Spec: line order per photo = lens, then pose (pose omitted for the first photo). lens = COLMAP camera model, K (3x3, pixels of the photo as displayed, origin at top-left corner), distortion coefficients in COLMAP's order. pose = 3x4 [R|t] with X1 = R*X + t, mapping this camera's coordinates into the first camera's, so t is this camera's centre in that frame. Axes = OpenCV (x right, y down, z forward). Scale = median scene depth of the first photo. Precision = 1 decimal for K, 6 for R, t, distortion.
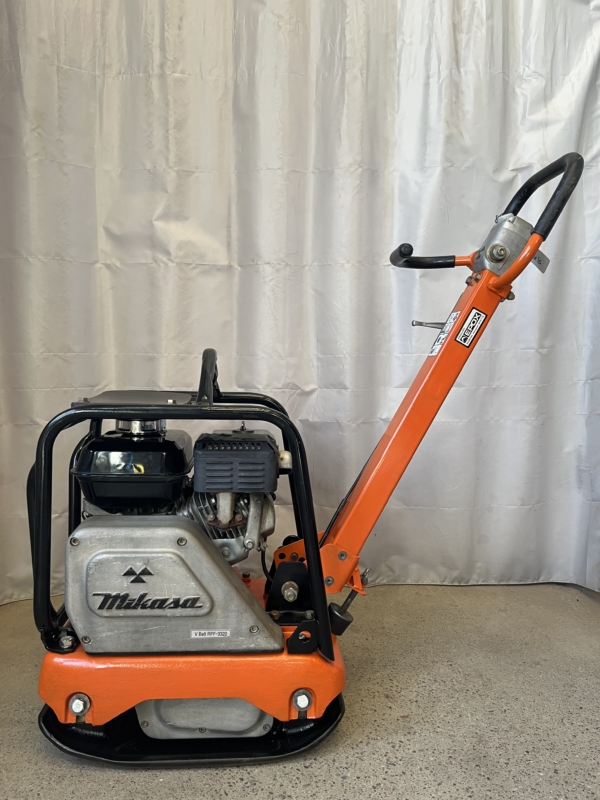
lens RADIAL K [[605.5, 0, 297.6], [0, 605.5, 401.5], [0, 0, 1]] dist [0.074633, -0.113157]
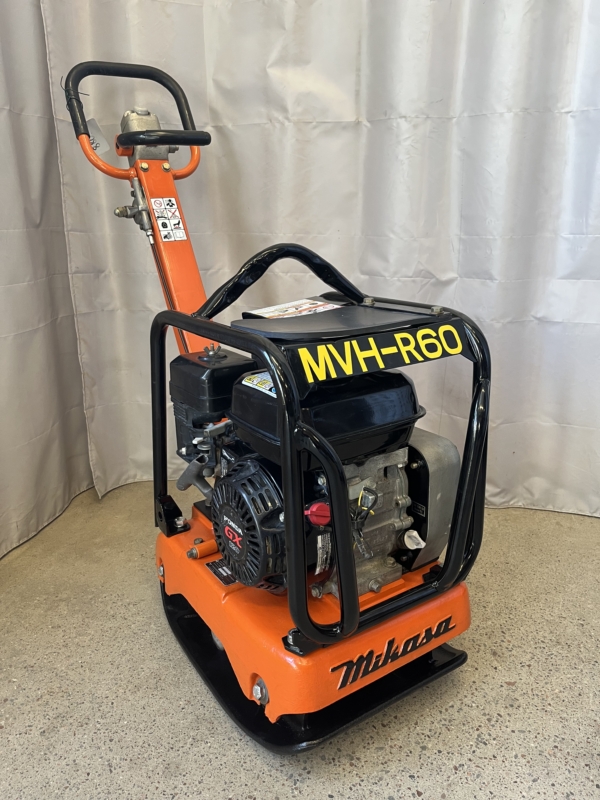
lens RADIAL K [[605.5, 0, 297.3], [0, 605.5, 400.2], [0, 0, 1]] dist [0.074633, -0.113157]
pose [[0.962918, 0.076323, -0.258773, 0.056526], [-0.016565, 0.974067, 0.225652, -0.047124], [0.269285, -0.212998, 0.939211, 0.137901]]
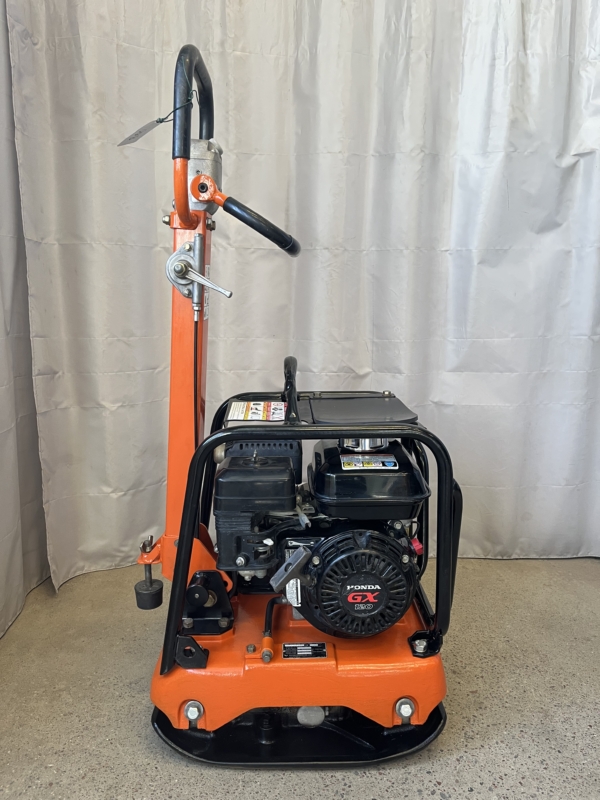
lens RADIAL K [[605.5, 0, 297.0], [0, 605.5, 401.3], [0, 0, 1]] dist [0.074633, -0.113157]
pose [[0.999975, 0.006470, 0.002764, -0.105242], [-0.006691, 0.995989, 0.089221, -0.069020], [-0.002175, -0.089237, 0.996008, -0.028120]]
